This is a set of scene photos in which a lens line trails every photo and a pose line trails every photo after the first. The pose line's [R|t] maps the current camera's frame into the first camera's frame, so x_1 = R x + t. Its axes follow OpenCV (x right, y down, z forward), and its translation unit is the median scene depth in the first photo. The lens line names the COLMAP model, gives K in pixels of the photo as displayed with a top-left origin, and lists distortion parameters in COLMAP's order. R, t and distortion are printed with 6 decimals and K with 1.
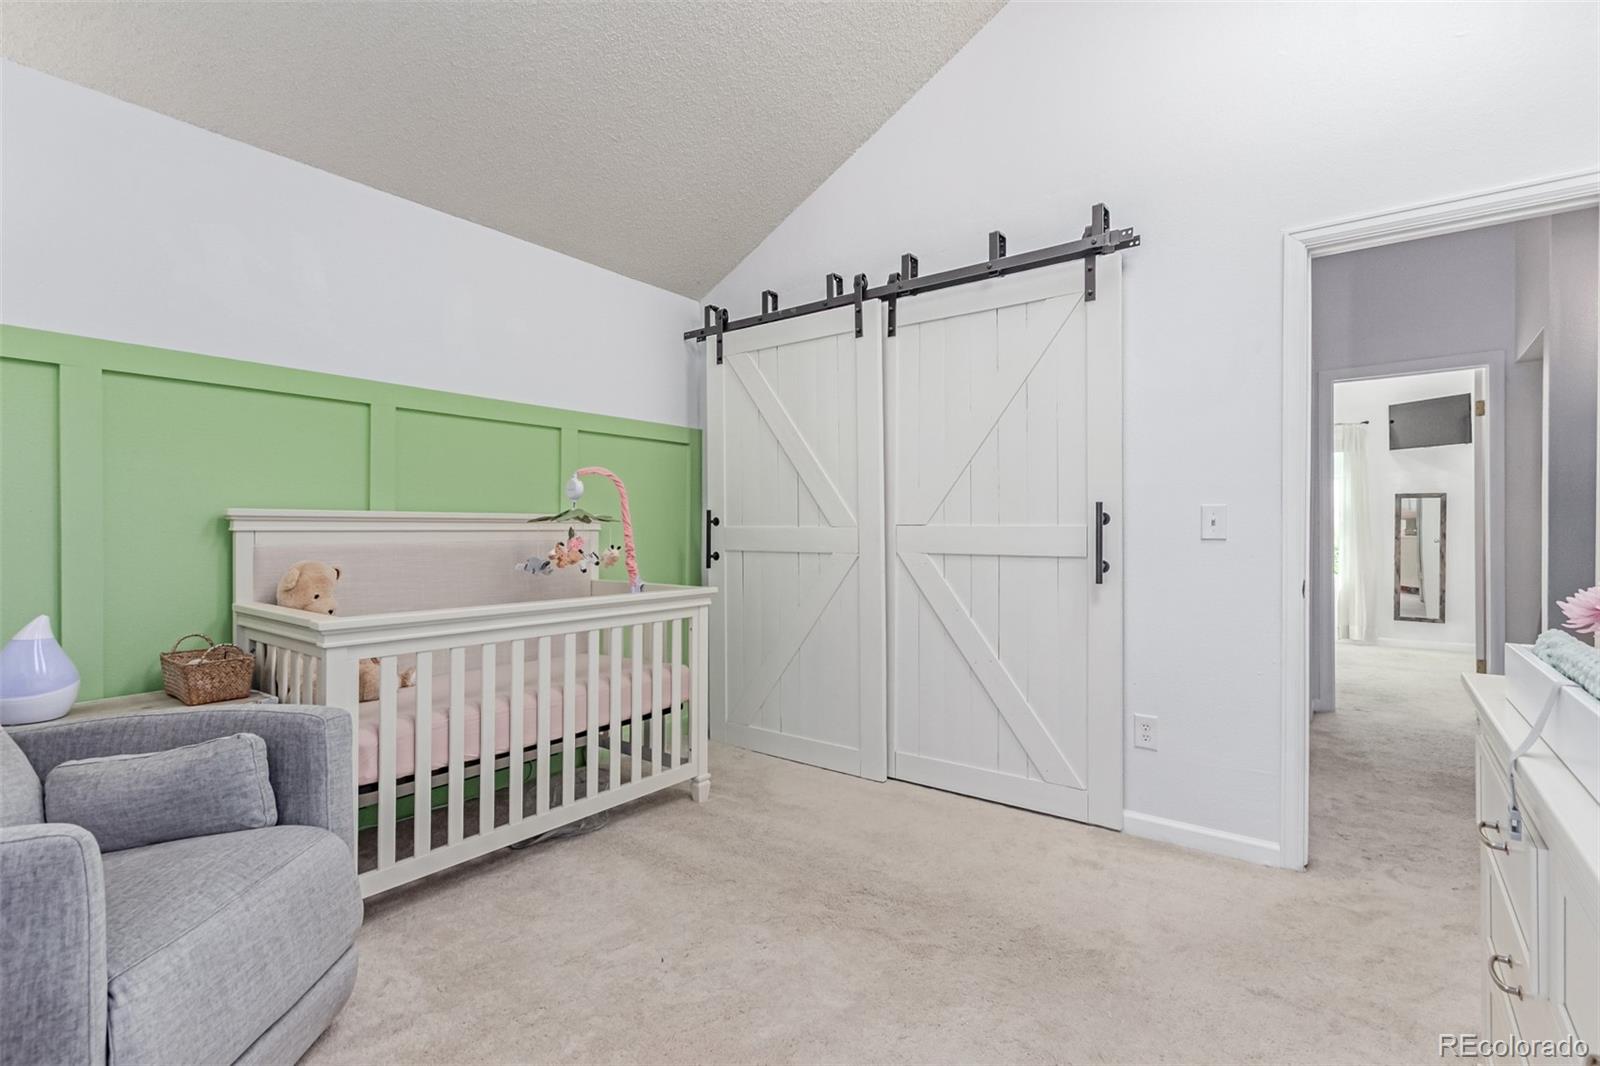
lens RADIAL K [[732.5, 0, 808.4], [0, 732.5, 534.0], [0, 0, 1]] dist [0.002436, -0.002619]
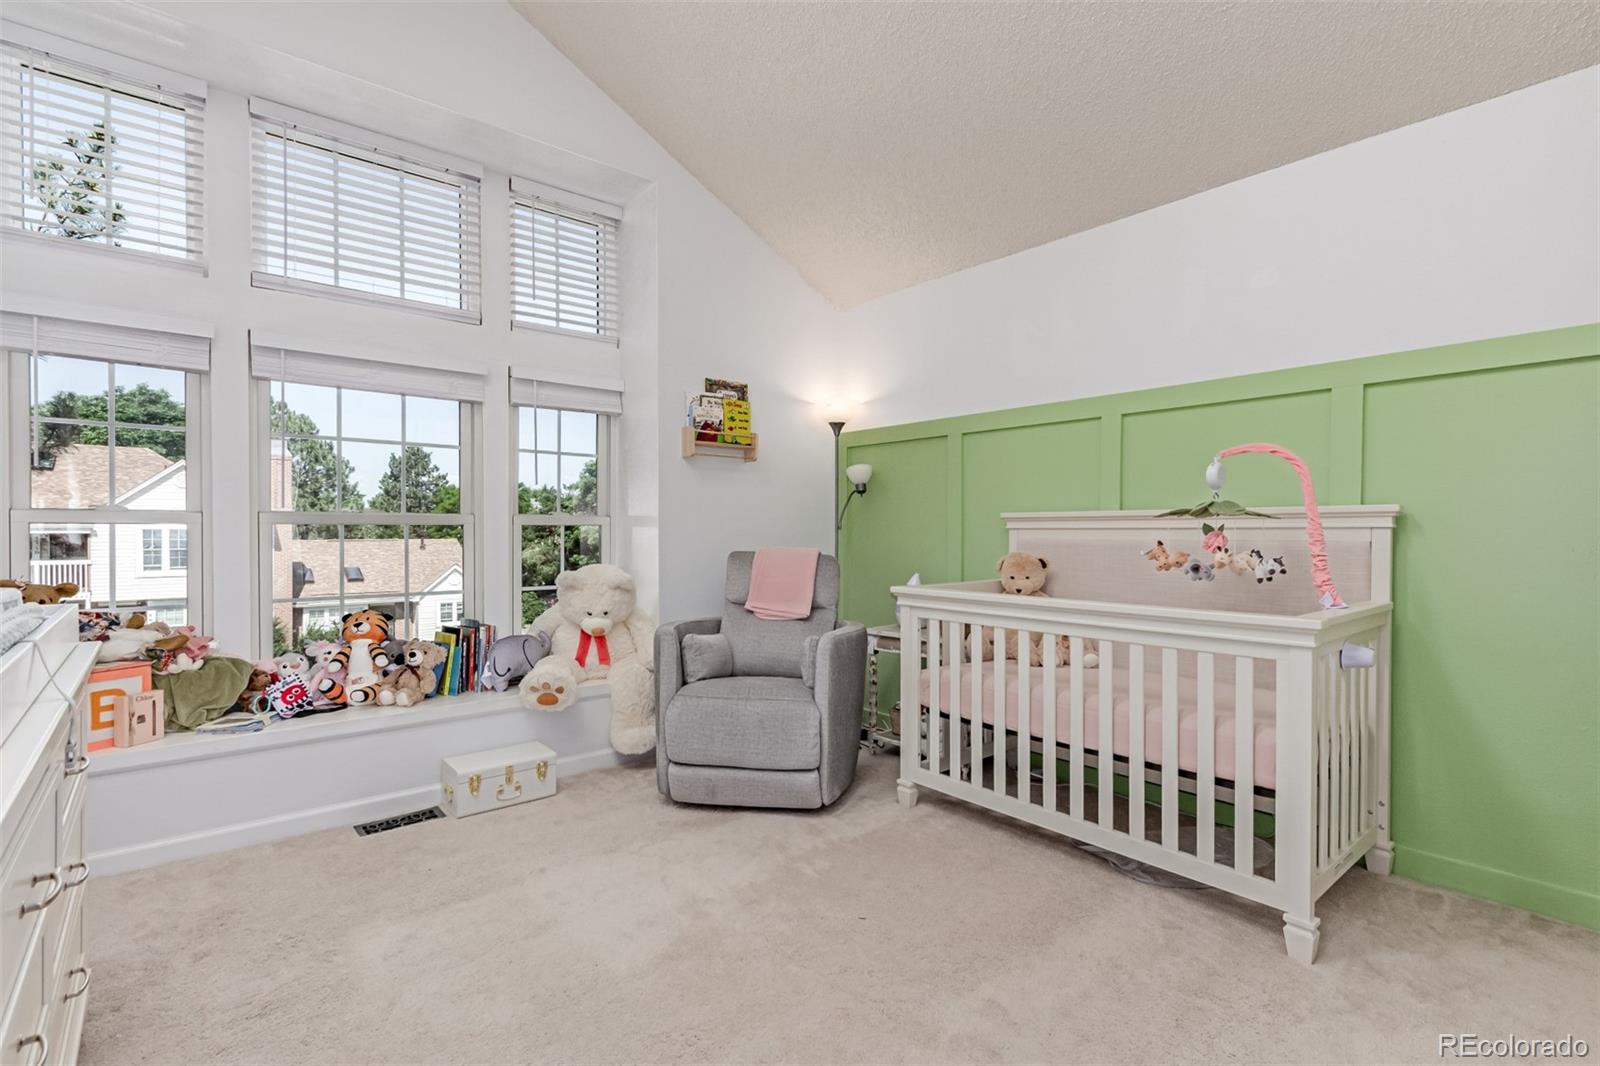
lens RADIAL K [[732.5, 0, 802.5], [0, 732.5, 536.8], [0, 0, 1]] dist [0.002436, -0.002619]
pose [[-0.222556, 0.008934, -0.974879, 0.602455], [-0.001991, 0.999952, 0.009618, -0.000806], [0.974918, 0.004082, -0.222527, 0.785714]]
